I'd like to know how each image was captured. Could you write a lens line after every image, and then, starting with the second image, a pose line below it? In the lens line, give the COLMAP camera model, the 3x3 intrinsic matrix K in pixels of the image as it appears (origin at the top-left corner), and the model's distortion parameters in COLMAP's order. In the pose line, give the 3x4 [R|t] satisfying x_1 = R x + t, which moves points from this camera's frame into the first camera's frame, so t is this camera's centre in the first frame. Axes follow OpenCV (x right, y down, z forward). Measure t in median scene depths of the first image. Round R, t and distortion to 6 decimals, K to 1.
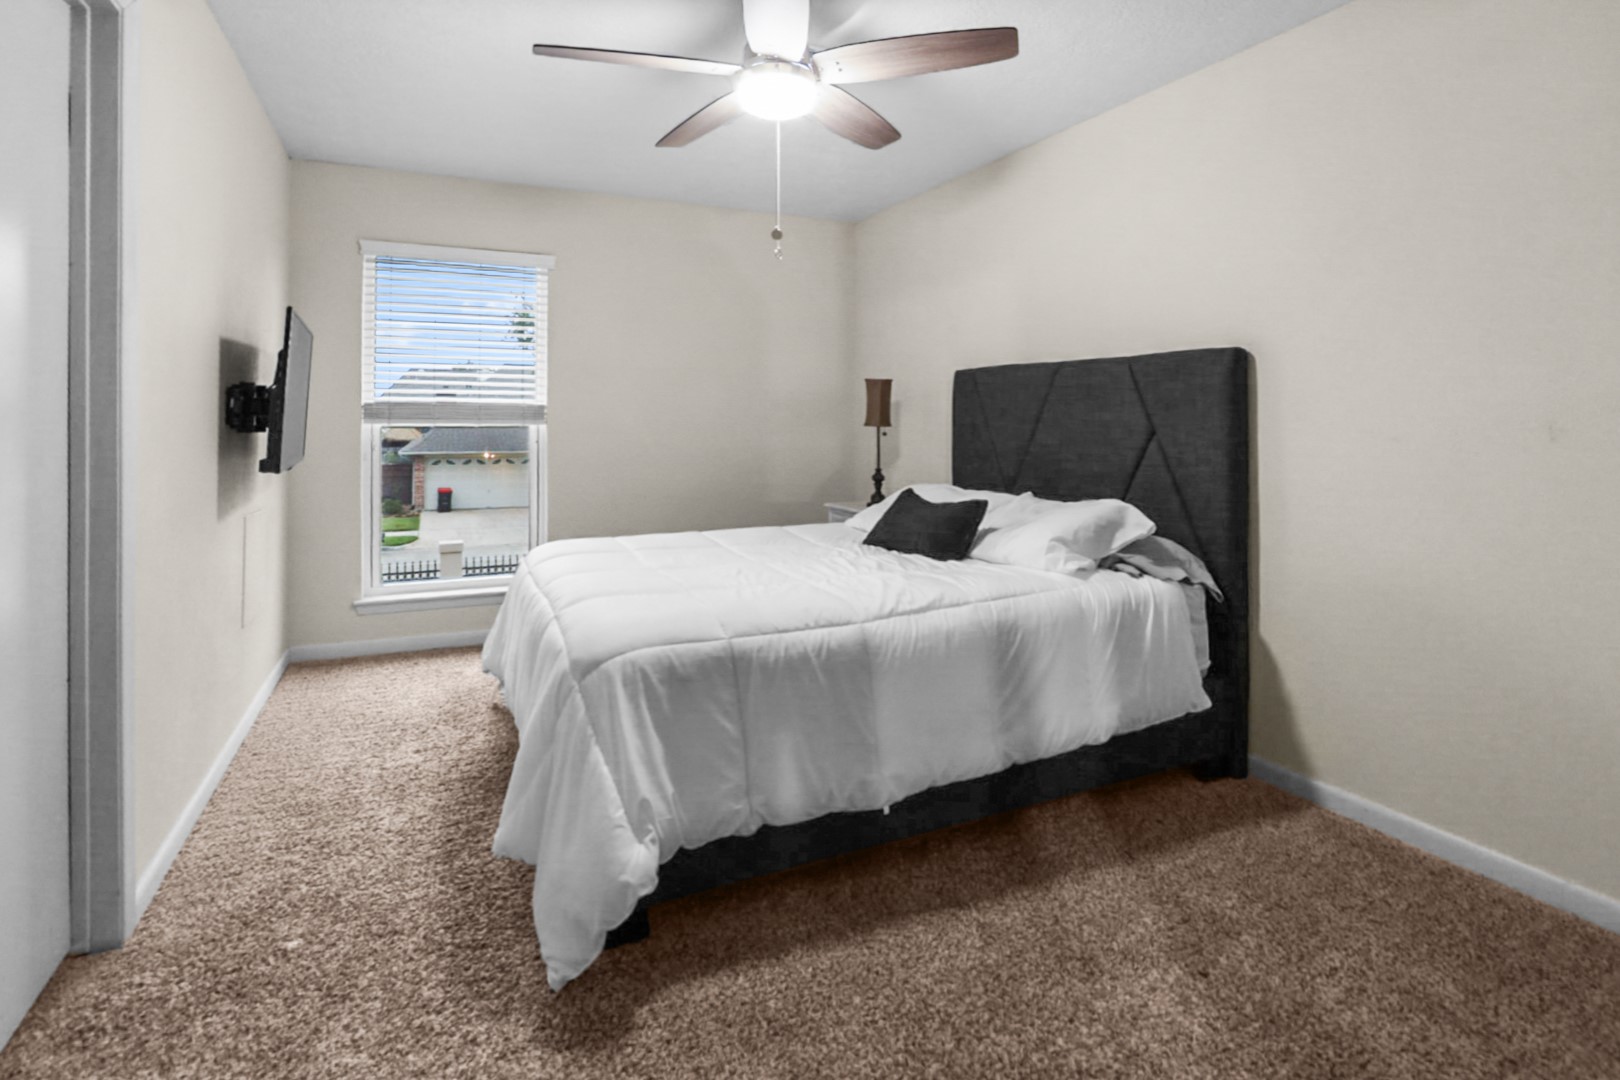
lens RADIAL K [[780.4, 0, 800.0], [0, 780.4, 410.8], [0, 0, 1]] dist [-0.037075, 0.012346]
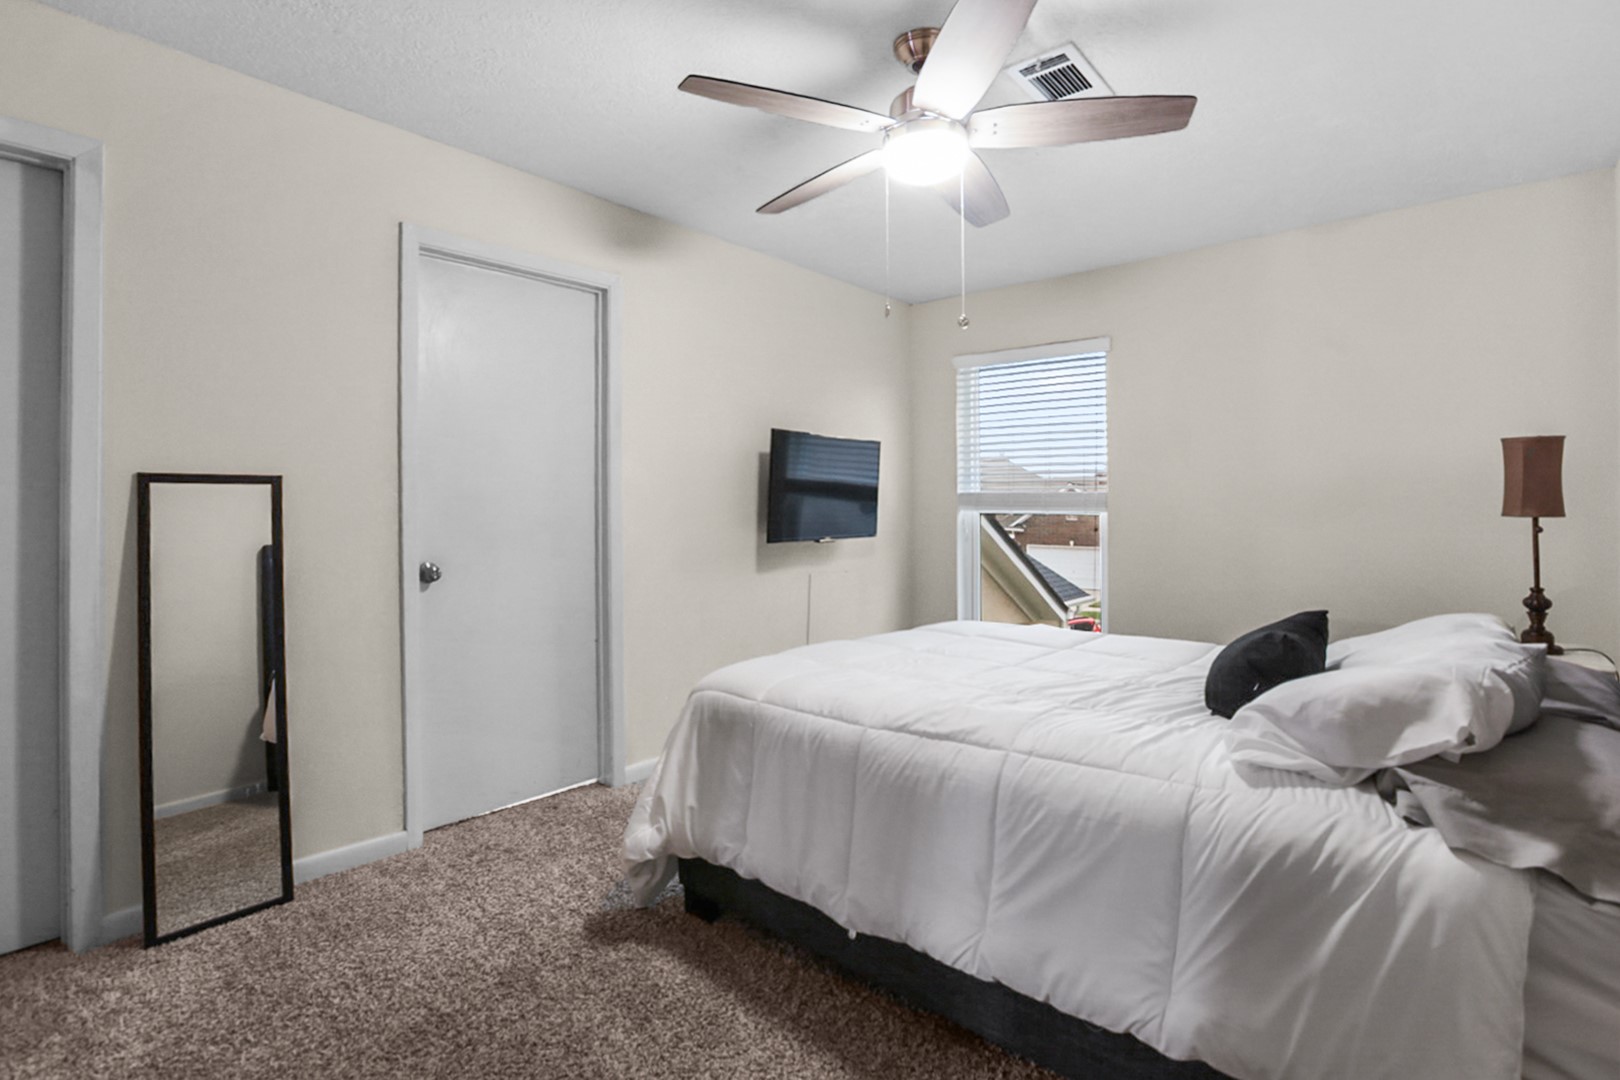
lens RADIAL K [[792.5, 0, 811.8], [0, 792.5, 501.9], [0, 0, 1]] dist [-0.048807, 0.016331]
pose [[0.408434, -0.006874, -0.912762, 0.712581], [0.009733, 0.999948, -0.003175, 0.008203], [0.912736, -0.007588, 0.408480, 0.445552]]
